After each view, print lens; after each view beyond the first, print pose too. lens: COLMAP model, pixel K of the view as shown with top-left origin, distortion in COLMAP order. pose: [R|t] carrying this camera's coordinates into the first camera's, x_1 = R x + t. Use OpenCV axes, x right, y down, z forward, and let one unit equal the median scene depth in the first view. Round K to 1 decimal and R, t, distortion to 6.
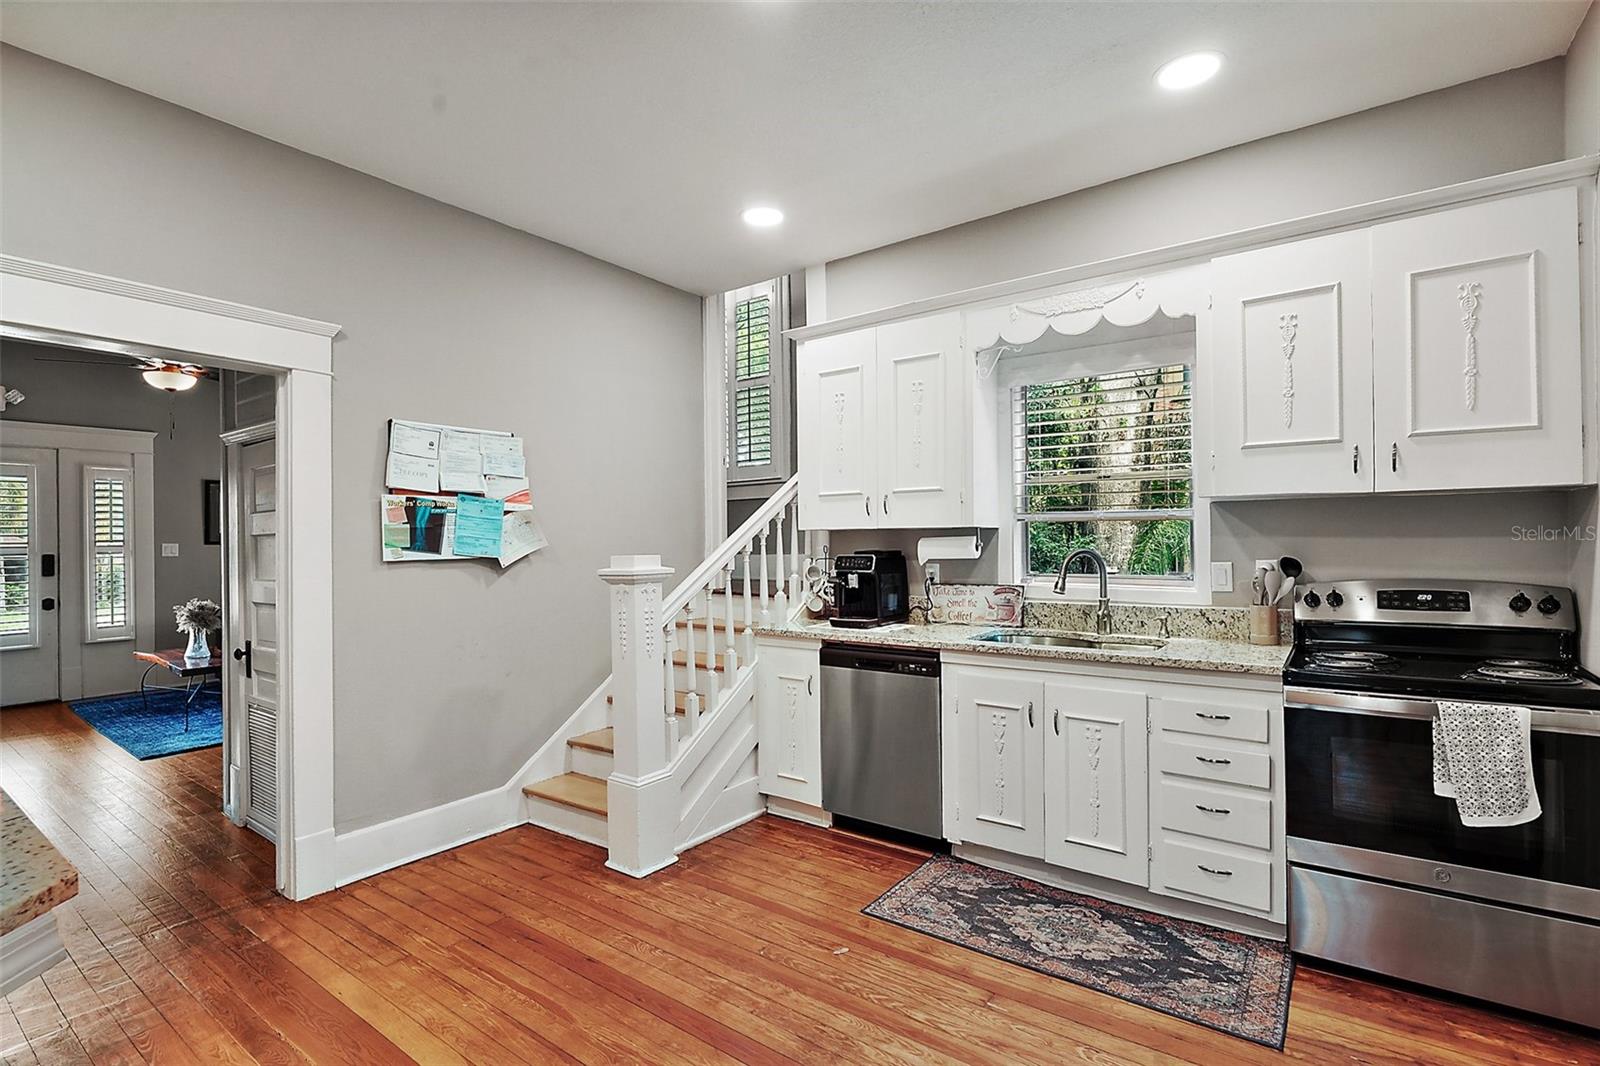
lens RADIAL K [[752.3, 0, 800.0], [0, 752.3, 533.0], [0, 0, 1]] dist [-0.002136, -0.000655]
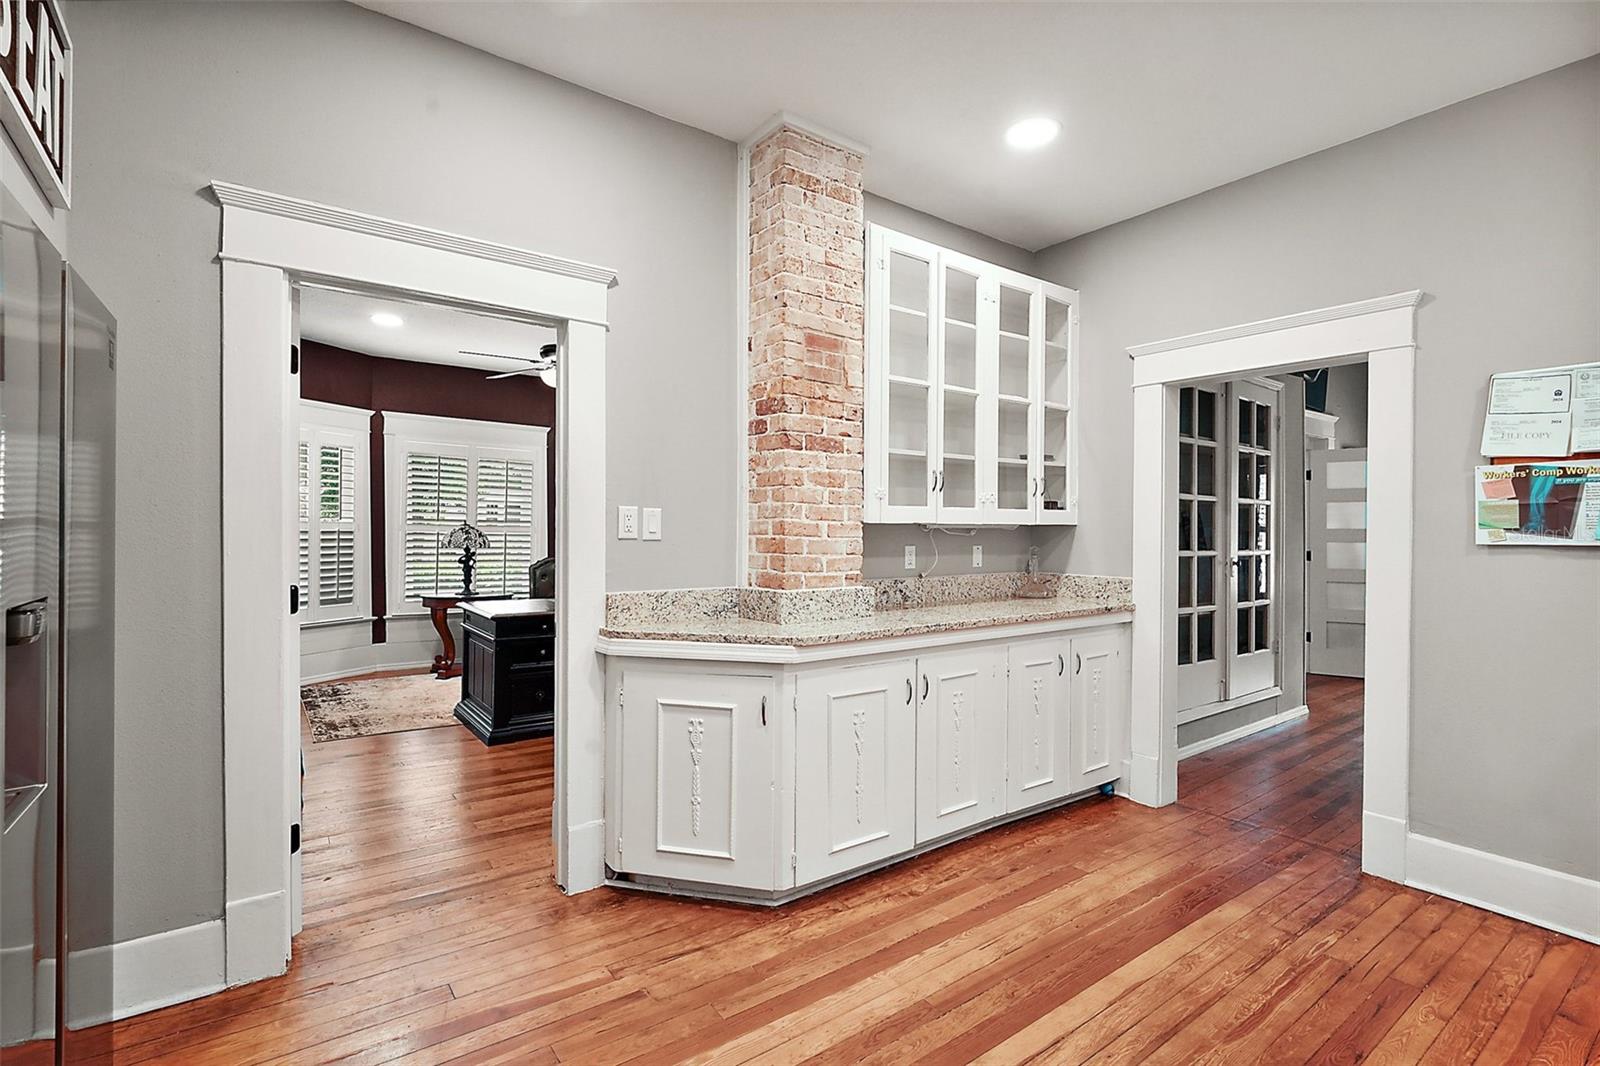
lens RADIAL K [[733.9, 0, 800.0], [0, 733.9, 533.0], [0, 0, 1]] dist [-0.000902, -0.000427]
pose [[-0.295388, 0.012685, -0.955293, 0.463247], [0.007567, 0.999912, 0.010938, 0.009443], [0.955347, -0.003997, -0.295458, 0.510558]]
